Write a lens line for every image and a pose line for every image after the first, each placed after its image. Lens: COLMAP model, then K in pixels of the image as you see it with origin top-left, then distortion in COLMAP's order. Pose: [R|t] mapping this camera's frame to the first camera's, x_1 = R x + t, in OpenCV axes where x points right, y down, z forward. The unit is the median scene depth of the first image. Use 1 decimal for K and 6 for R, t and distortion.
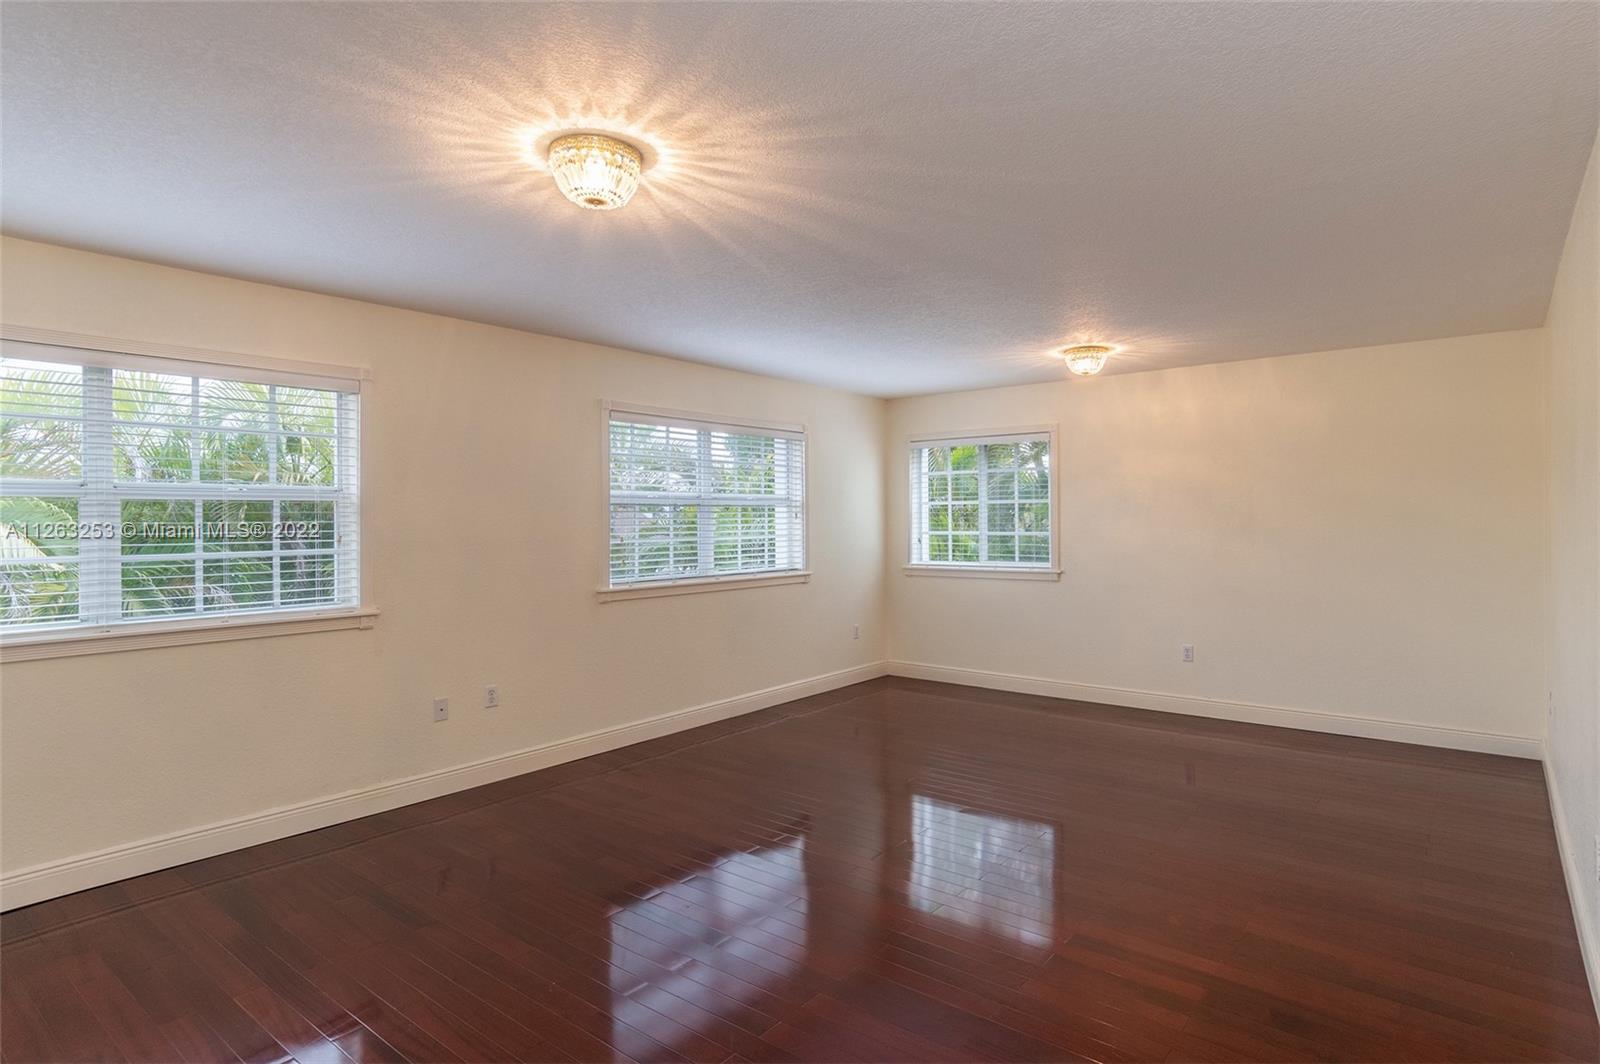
lens RADIAL K [[850.5, 0, 810.3], [0, 850.5, 524.2], [0, 0, 1]] dist [-0.001309, 0.000078]
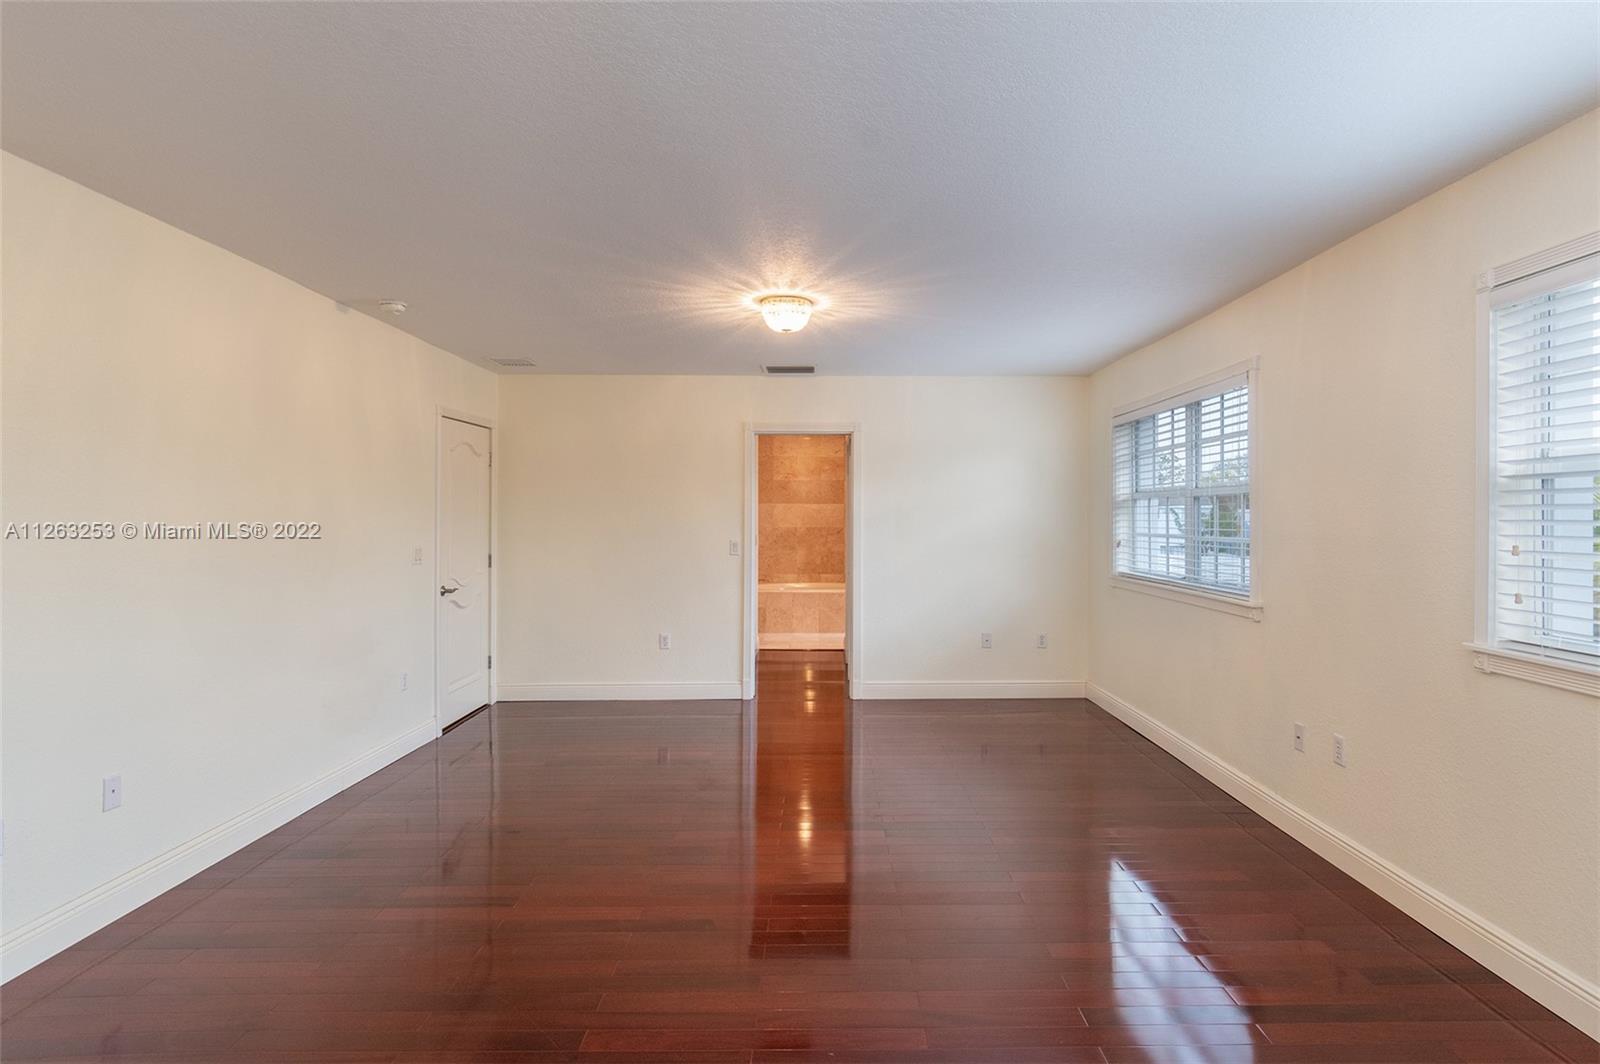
lens RADIAL K [[850.5, 0, 815.1], [0, 850.5, 528.0], [0, 0, 1]] dist [-0.001309, 0.000078]
pose [[-0.774484, 0.018432, -0.632325, 0.483888], [0.002551, 0.999658, 0.026015, -0.011205], [0.632588, 0.018536, -0.774266, 1.428910]]
